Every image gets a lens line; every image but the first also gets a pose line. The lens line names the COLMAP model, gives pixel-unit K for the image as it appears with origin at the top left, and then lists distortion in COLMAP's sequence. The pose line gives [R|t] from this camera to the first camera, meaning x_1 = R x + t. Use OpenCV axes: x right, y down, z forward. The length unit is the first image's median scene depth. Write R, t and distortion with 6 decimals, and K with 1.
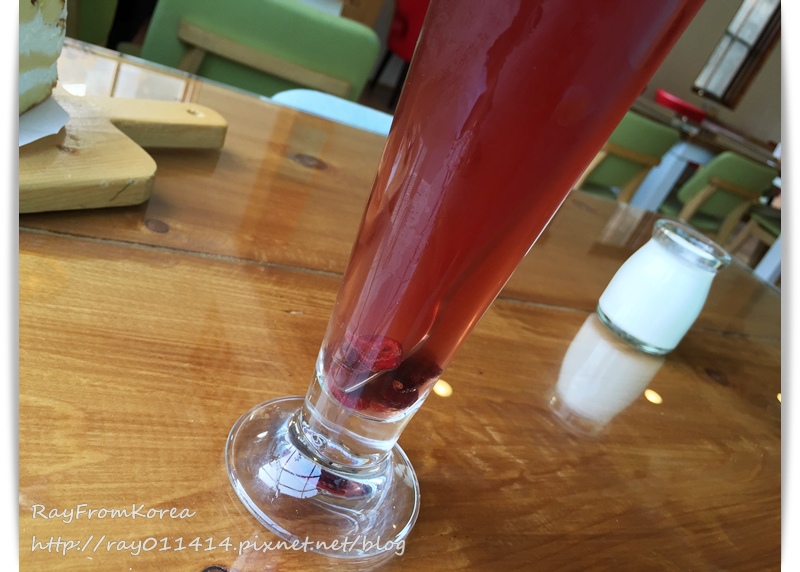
lens RADIAL K [[651.7, 0, 400.0], [0, 651.7, 284.8], [0, 0, 1]] dist [0.056033, -0.110972]
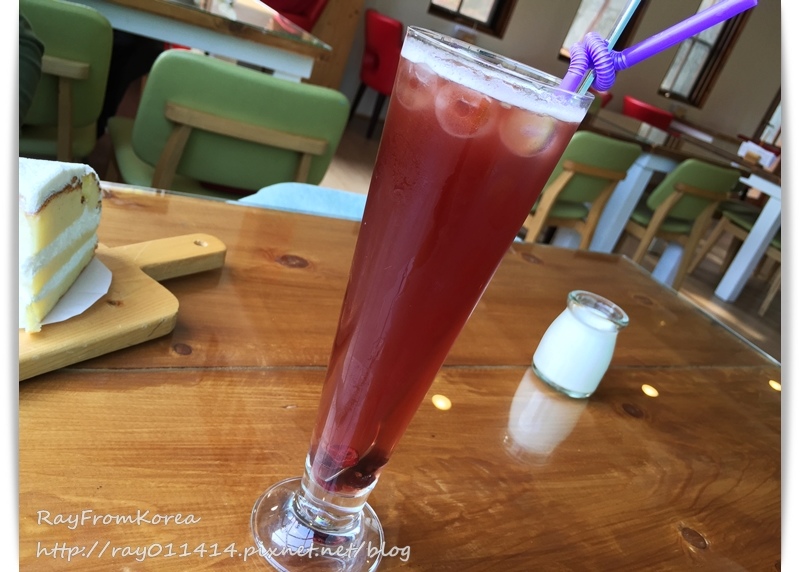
lens RADIAL K [[651.7, 0, 400.0], [0, 651.7, 284.8], [0, 0, 1]] dist [0.056033, -0.110972]
pose [[0.996356, -0.084956, 0.007593, 0.081151], [0.085083, 0.996206, -0.018310, -0.173272], [-0.006009, 0.018889, 0.999804, -0.381309]]
